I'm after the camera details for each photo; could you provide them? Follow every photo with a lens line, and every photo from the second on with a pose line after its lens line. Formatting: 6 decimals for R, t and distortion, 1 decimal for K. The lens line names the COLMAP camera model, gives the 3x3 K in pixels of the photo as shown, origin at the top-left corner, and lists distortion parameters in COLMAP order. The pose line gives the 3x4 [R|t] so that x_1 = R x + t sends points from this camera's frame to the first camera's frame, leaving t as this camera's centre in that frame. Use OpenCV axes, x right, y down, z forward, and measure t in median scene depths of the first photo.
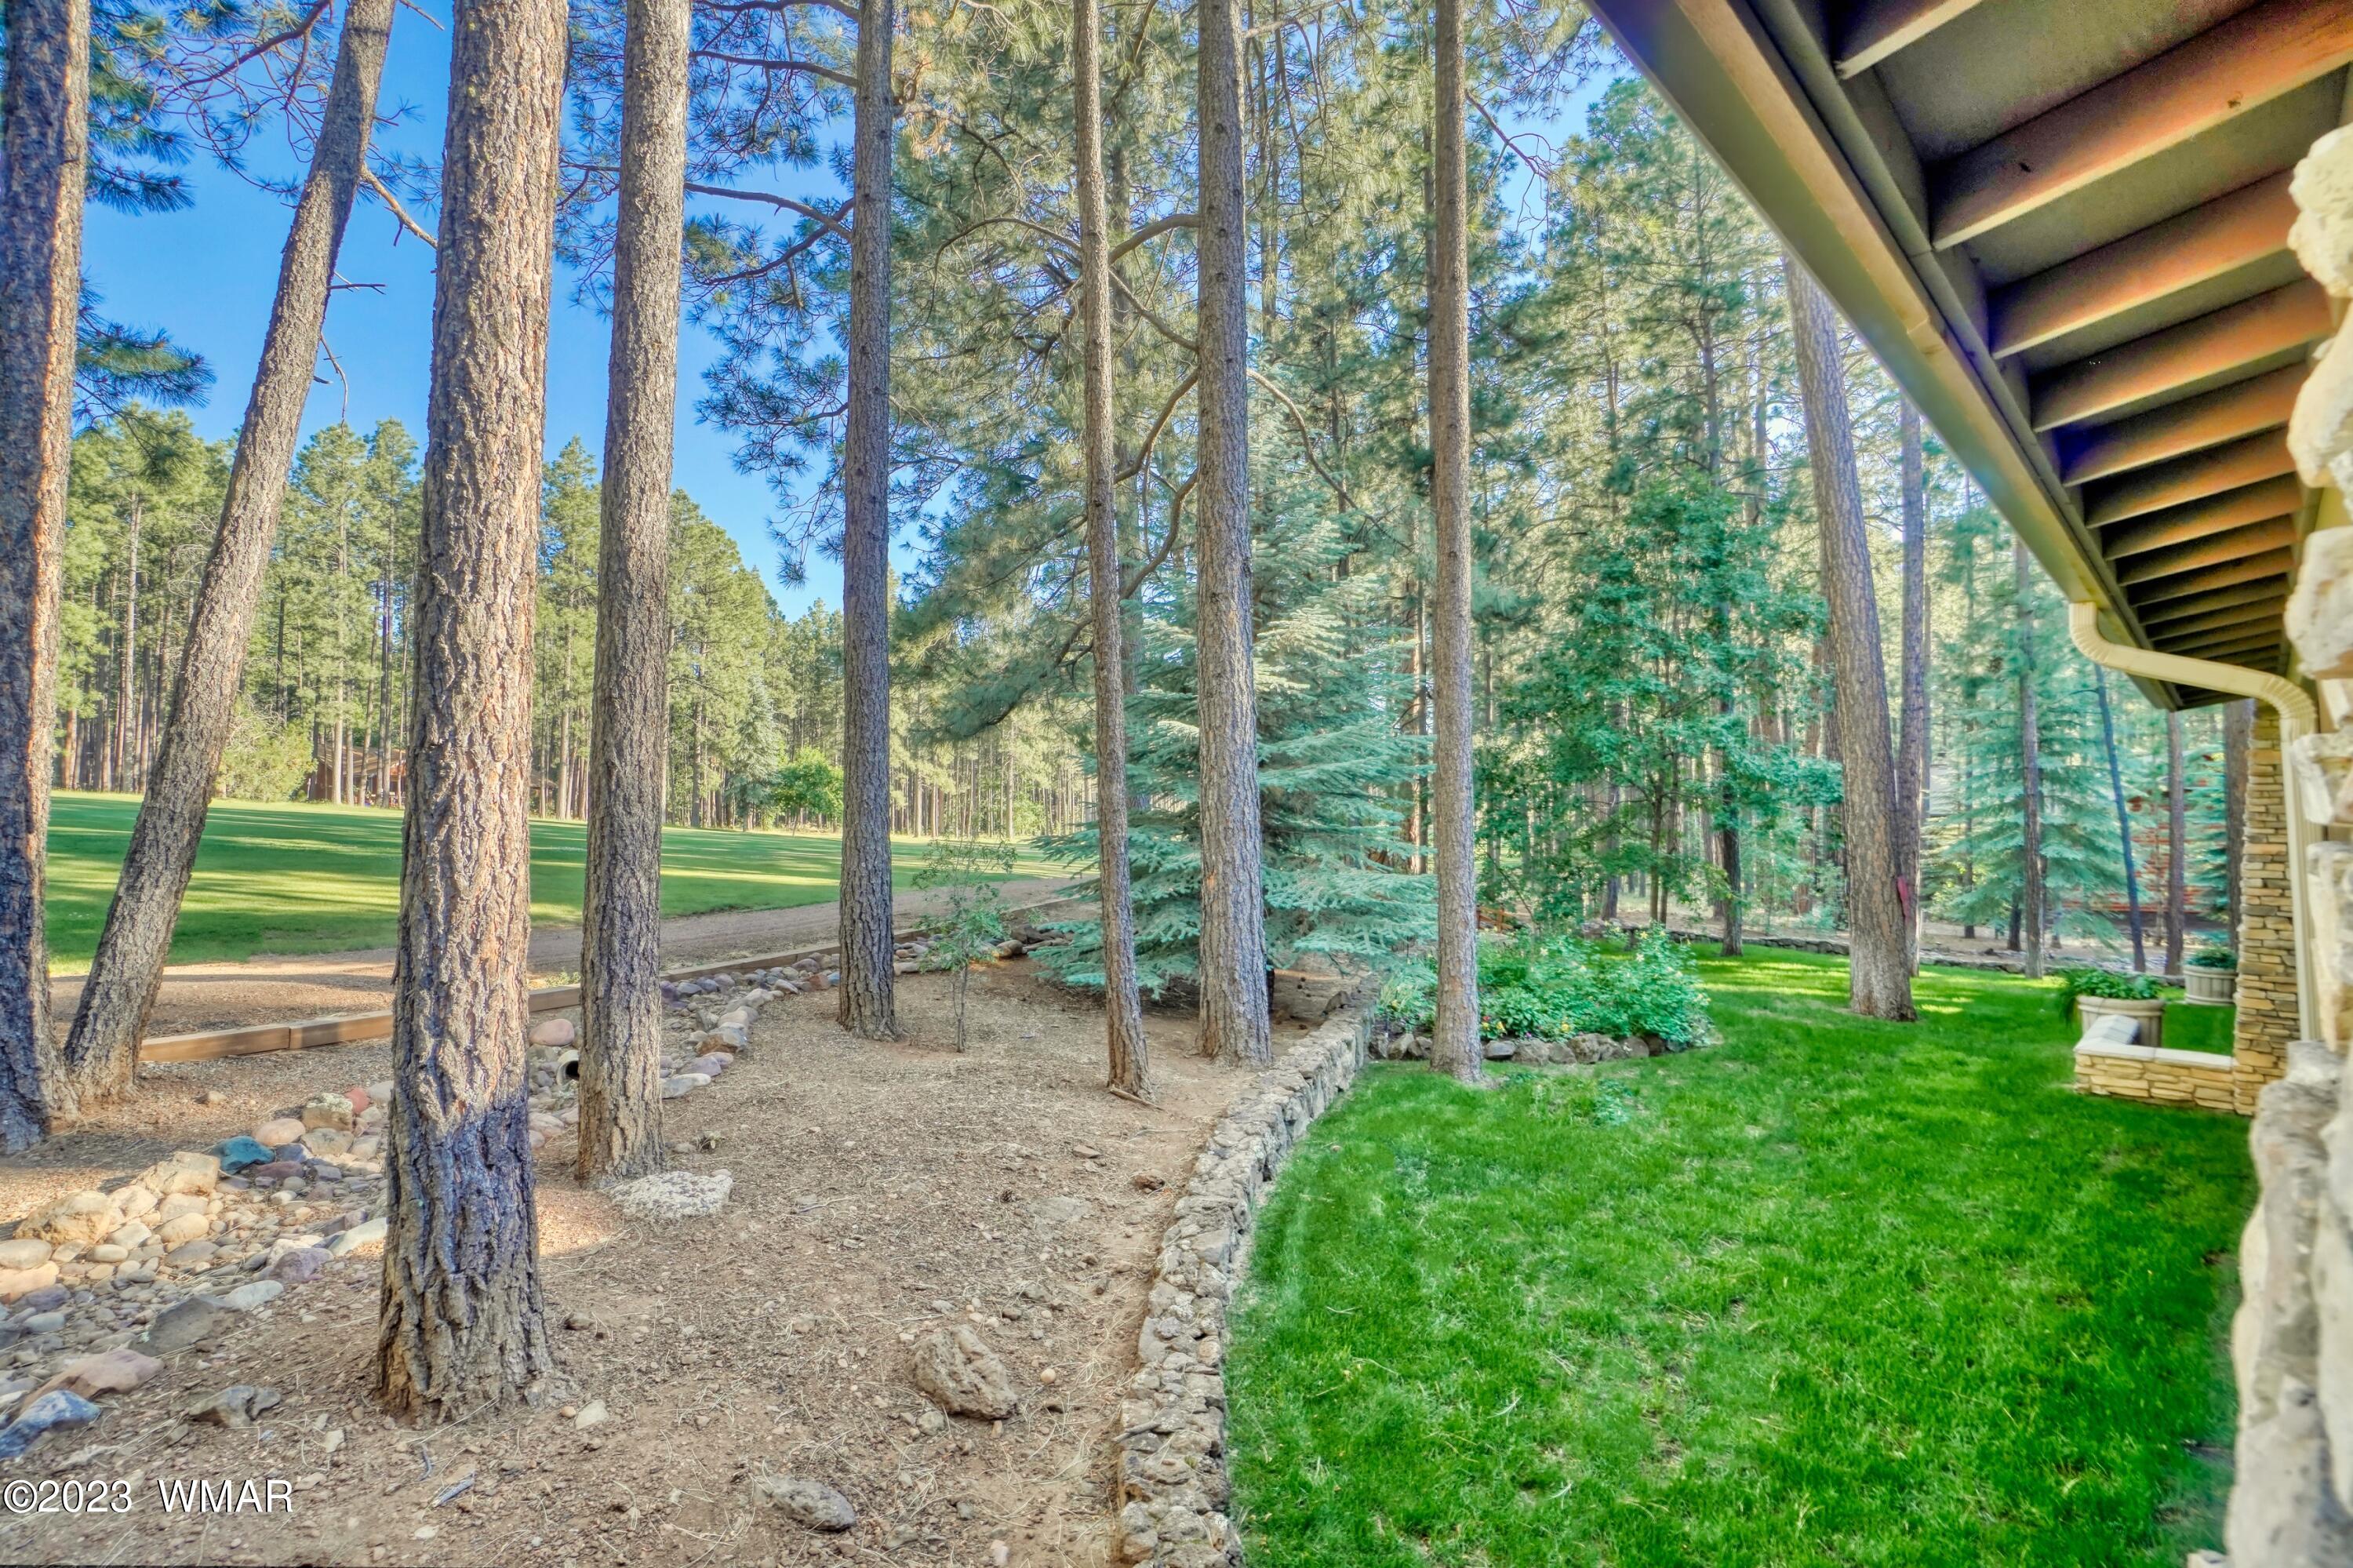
lens RADIAL K [[1045.0, 0, 1163.2], [0, 1045.0, 792.3], [0, 0, 1]] dist [-0.066216, 0.025559]
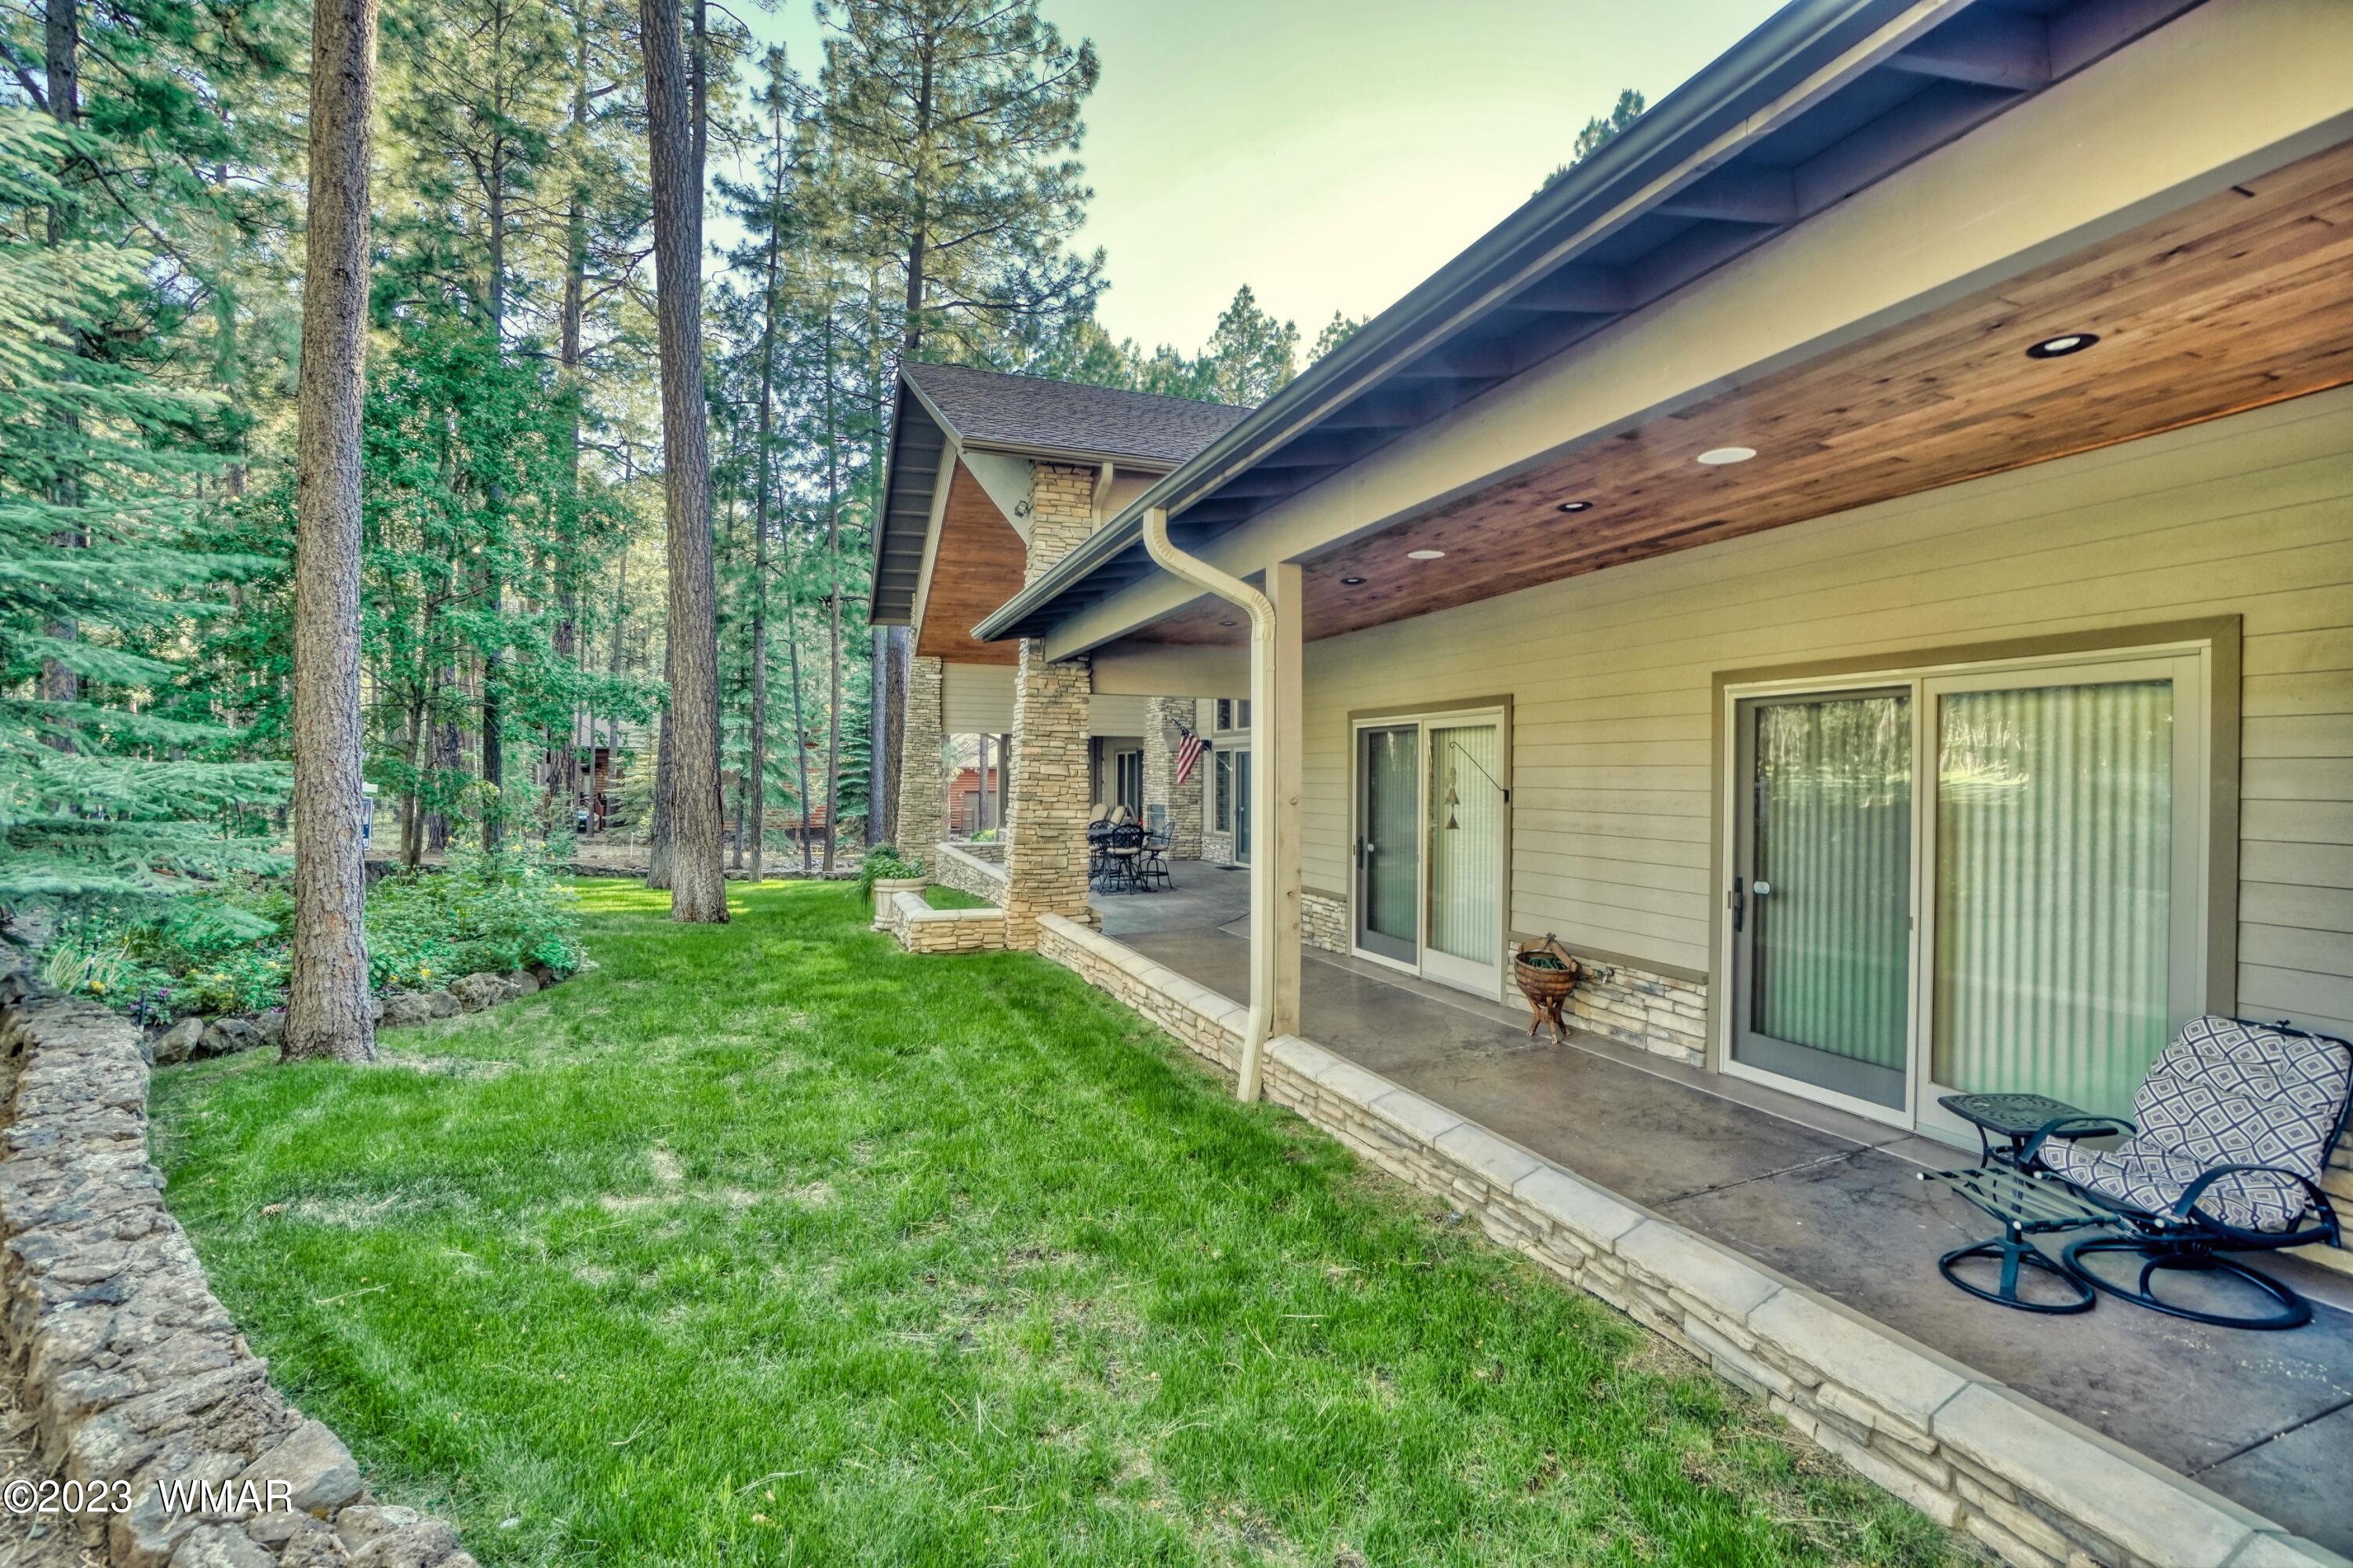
lens RADIAL K [[1045.0, 0, 1163.2], [0, 1045.0, 792.3], [0, 0, 1]] dist [-0.066216, 0.025559]
pose [[0.383345, -0.008718, 0.923564, -0.122368], [-0.047600, 0.998440, 0.029182, 0.059159], [-0.922378, -0.055149, 0.382332, 0.276816]]
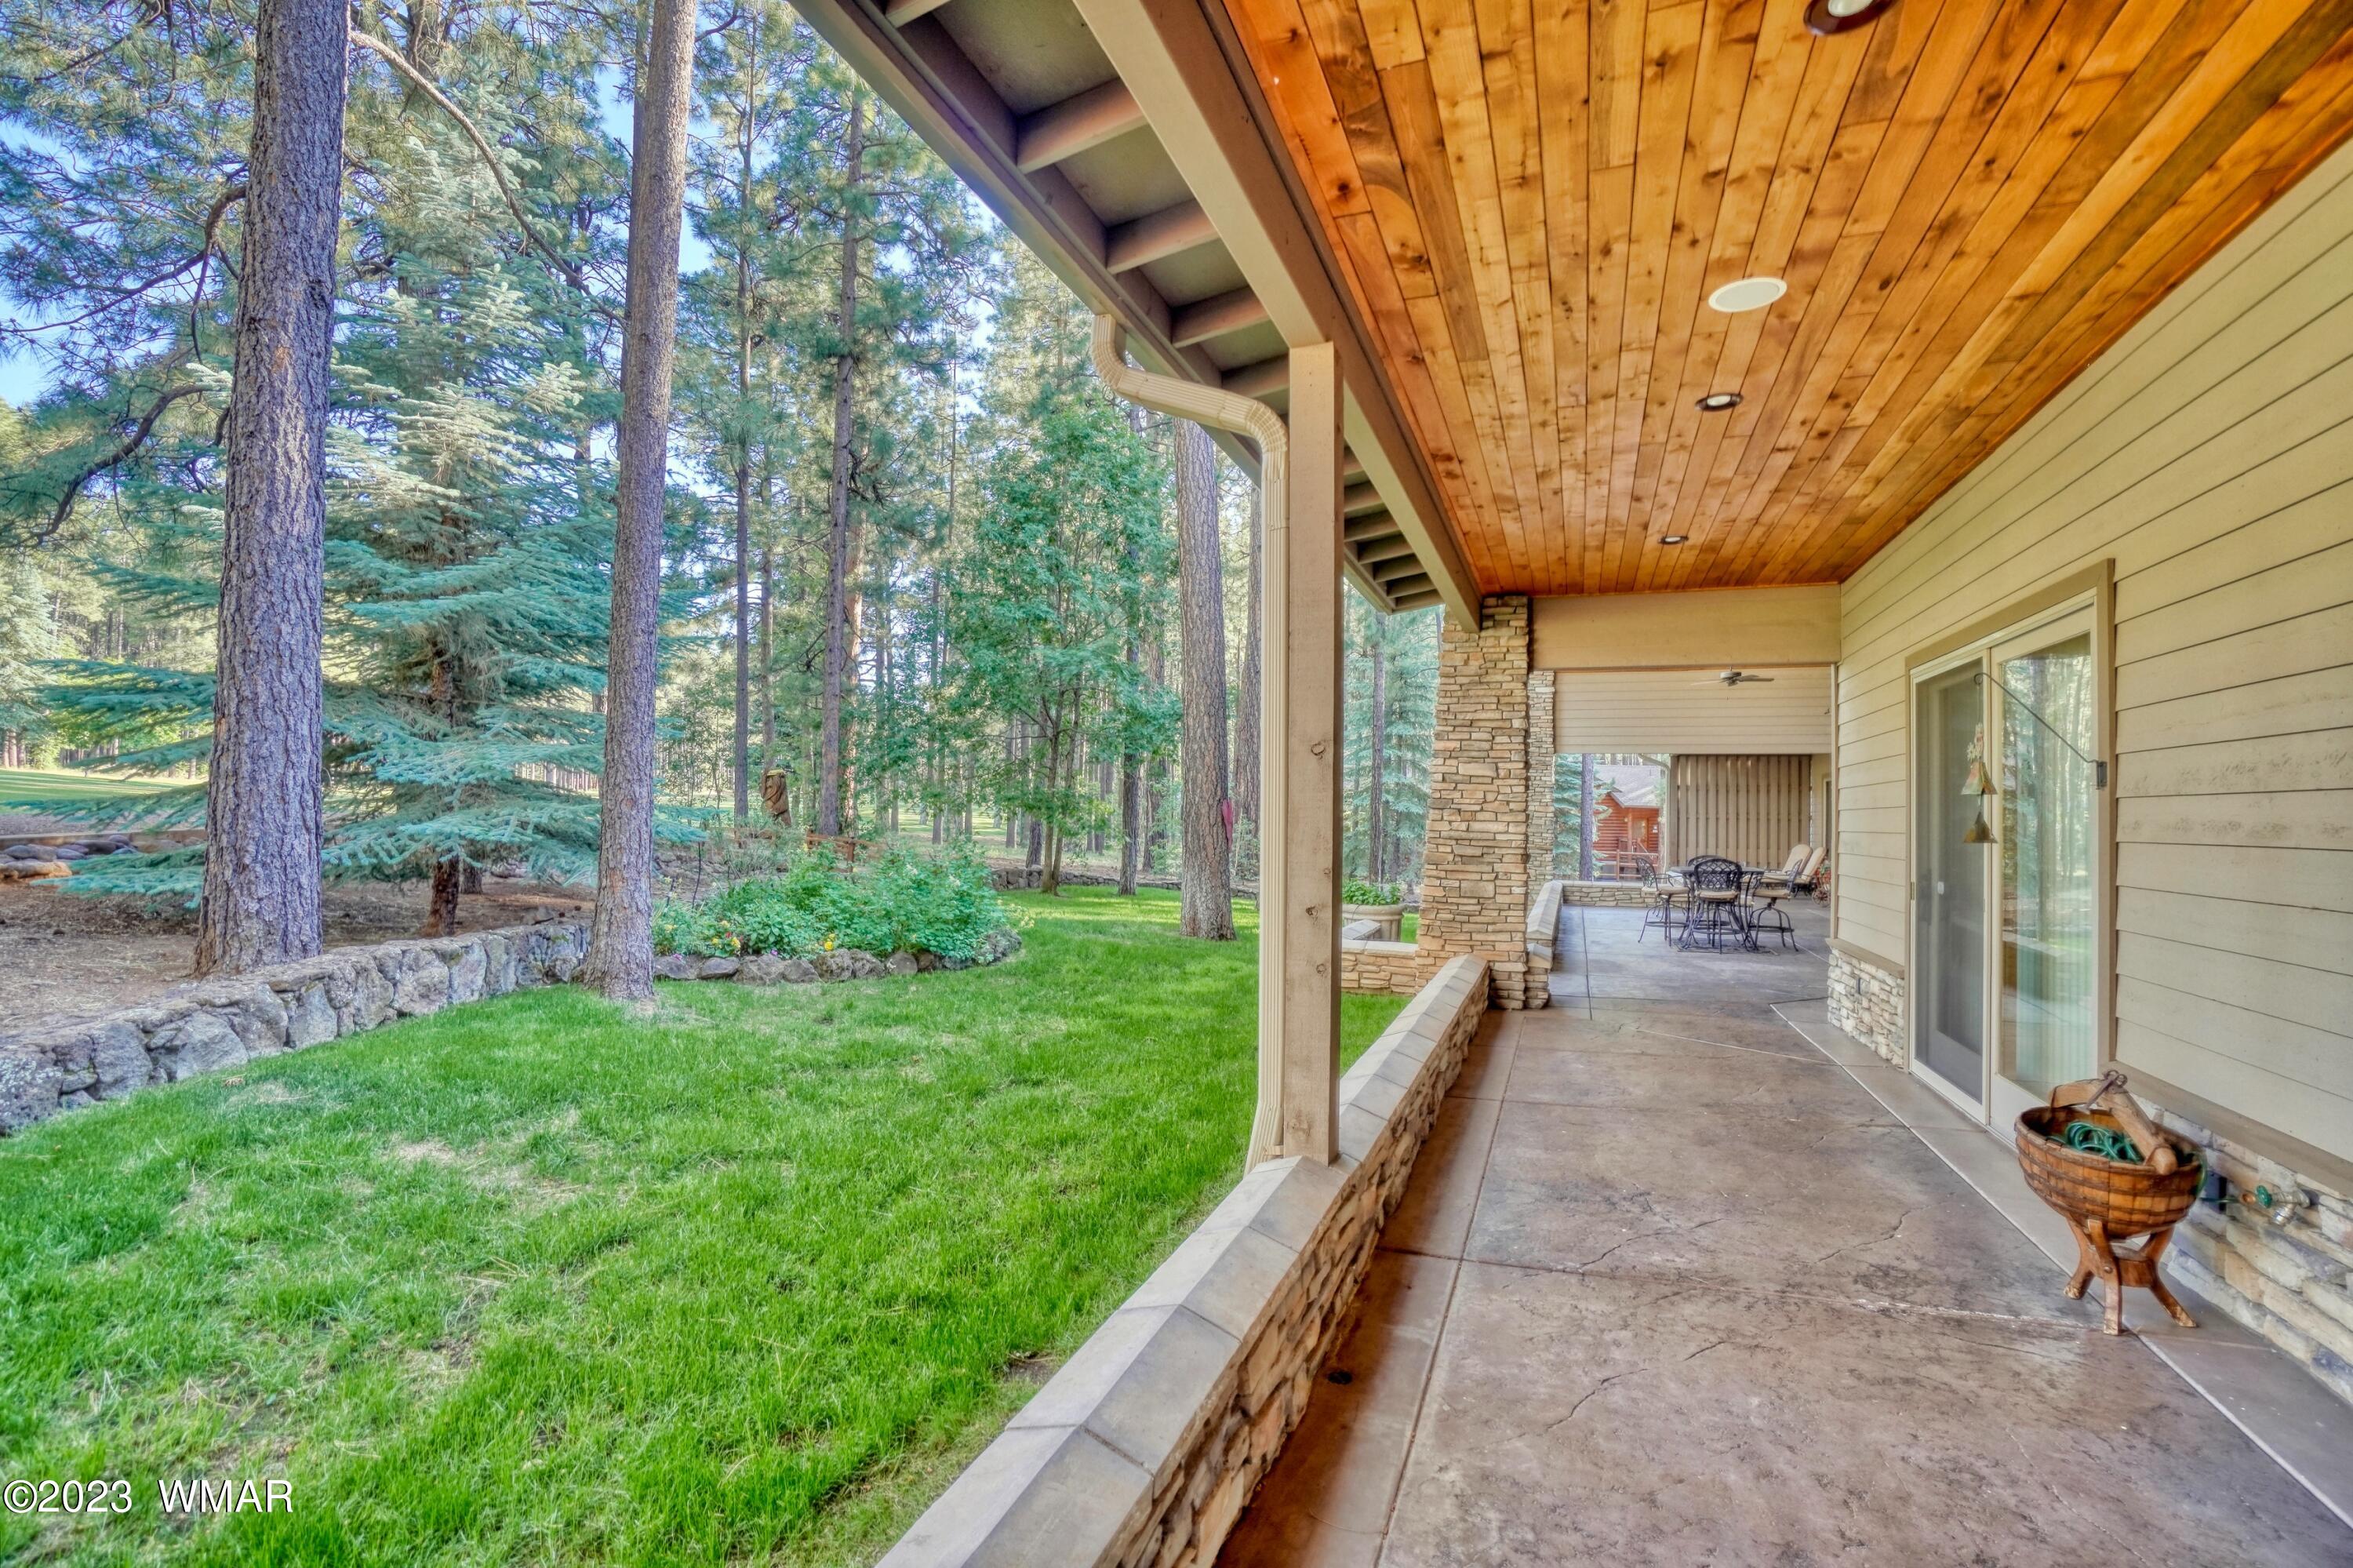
lens RADIAL K [[1045.0, 0, 1163.2], [0, 1045.0, 792.3], [0, 0, 1]] dist [-0.066216, 0.025559]
pose [[0.901039, 0.029853, 0.432709, 0.333989], [-0.041233, 0.999006, 0.016938, 0.094136], [-0.431773, -0.033104, 0.901375, 0.124616]]
